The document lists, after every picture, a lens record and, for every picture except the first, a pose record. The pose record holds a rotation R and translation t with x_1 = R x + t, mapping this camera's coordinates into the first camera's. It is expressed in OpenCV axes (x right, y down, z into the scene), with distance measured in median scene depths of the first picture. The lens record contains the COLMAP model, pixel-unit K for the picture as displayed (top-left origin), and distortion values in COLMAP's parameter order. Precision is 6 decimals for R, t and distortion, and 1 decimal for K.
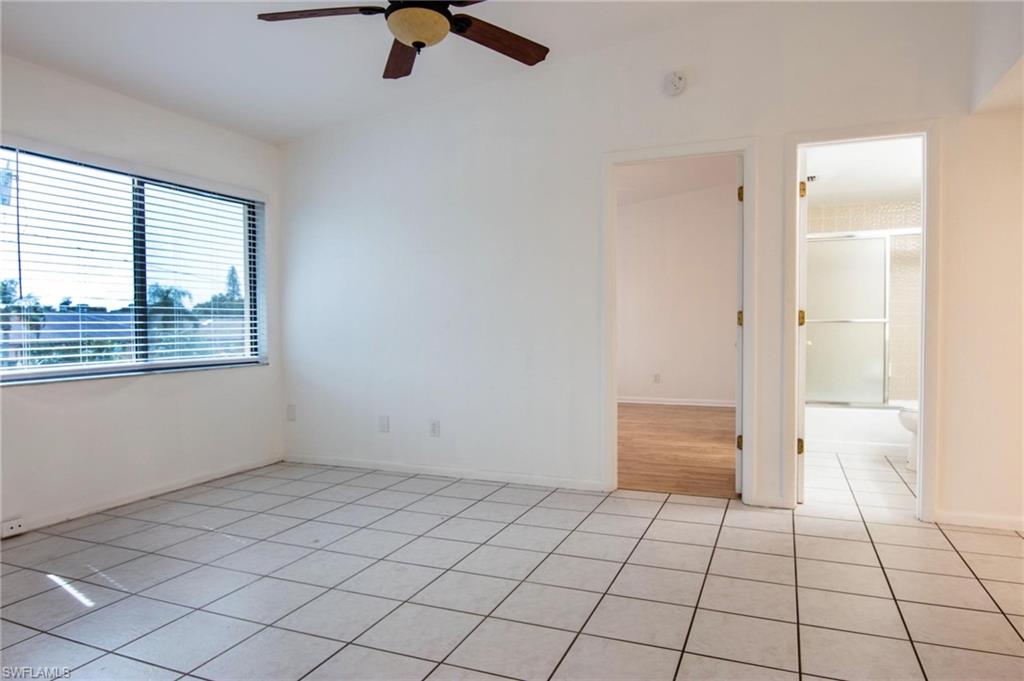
lens RADIAL K [[657.3, 0, 508.1], [0, 657.3, 342.9], [0, 0, 1]] dist [-0.043429, -0.000732]
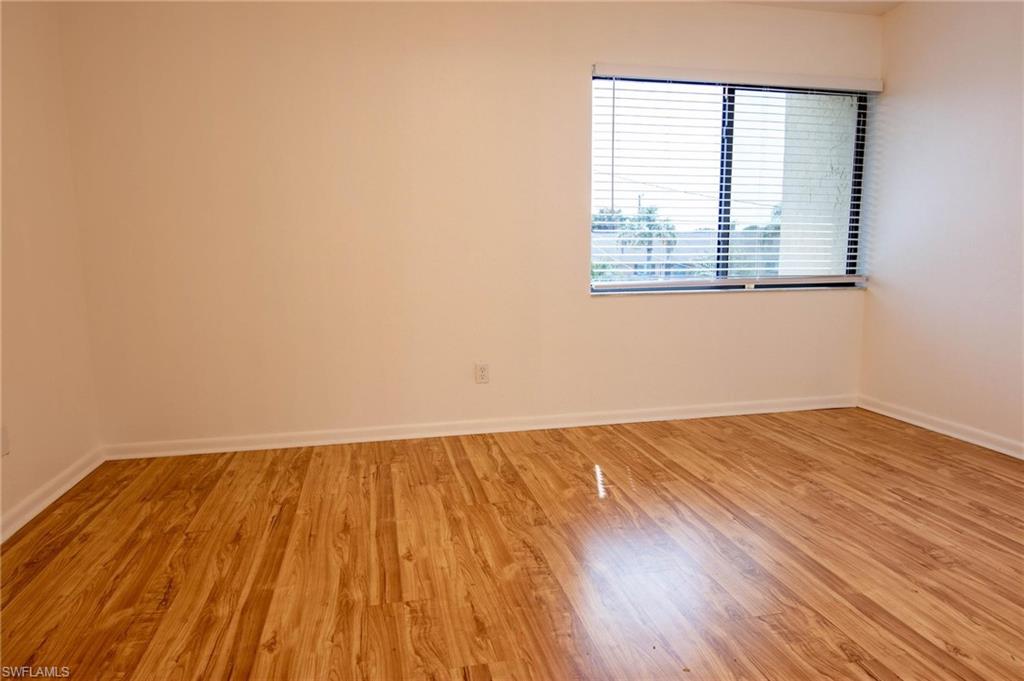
lens RADIAL K [[657.3, 0, 511.8], [0, 657.3, 340.6], [0, 0, 1]] dist [-0.043429, -0.000732]
pose [[0.568039, 0.122849, -0.813781, 0.071611], [-0.021236, 0.990655, 0.134727, -0.005633], [0.822728, -0.059249, 0.565340, 0.172464]]
